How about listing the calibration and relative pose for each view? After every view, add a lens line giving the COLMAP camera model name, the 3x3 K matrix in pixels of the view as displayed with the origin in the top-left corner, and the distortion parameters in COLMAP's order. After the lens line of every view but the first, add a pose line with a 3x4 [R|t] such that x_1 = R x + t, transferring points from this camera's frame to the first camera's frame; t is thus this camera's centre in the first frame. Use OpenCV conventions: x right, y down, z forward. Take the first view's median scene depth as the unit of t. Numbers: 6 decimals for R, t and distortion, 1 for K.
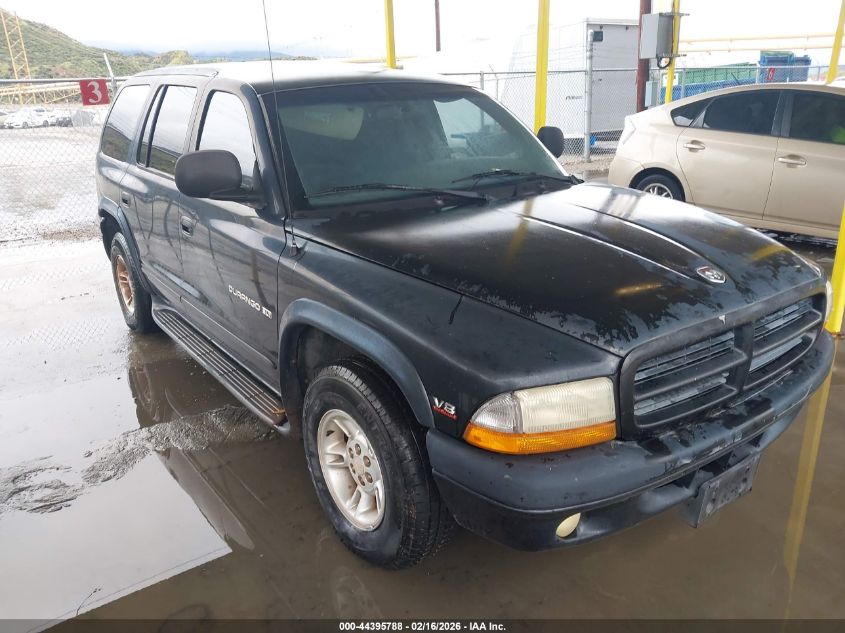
lens RADIAL K [[690.8, 0, 422.5], [0, 690.8, 316.5], [0, 0, 1]] dist [0.007175, -0.098395]
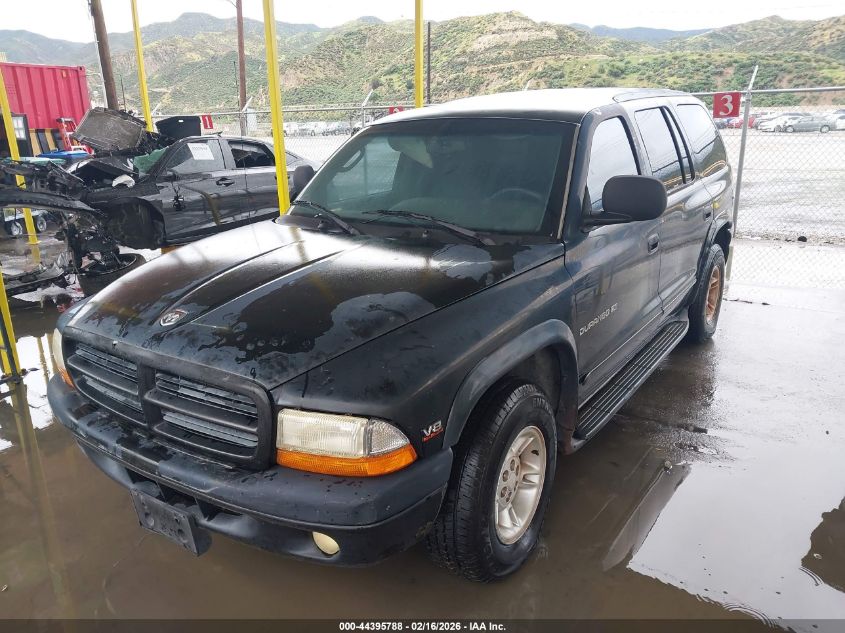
lens RADIAL K [[690.8, 0, 422.5], [0, 690.8, 316.5], [0, 0, 1]] dist [0.007175, -0.098395]
pose [[0.334655, 0.296935, -0.894335, 0.389368], [-0.296989, 0.933926, 0.198948, -0.100081], [0.894317, 0.199029, 0.400730, 0.239395]]
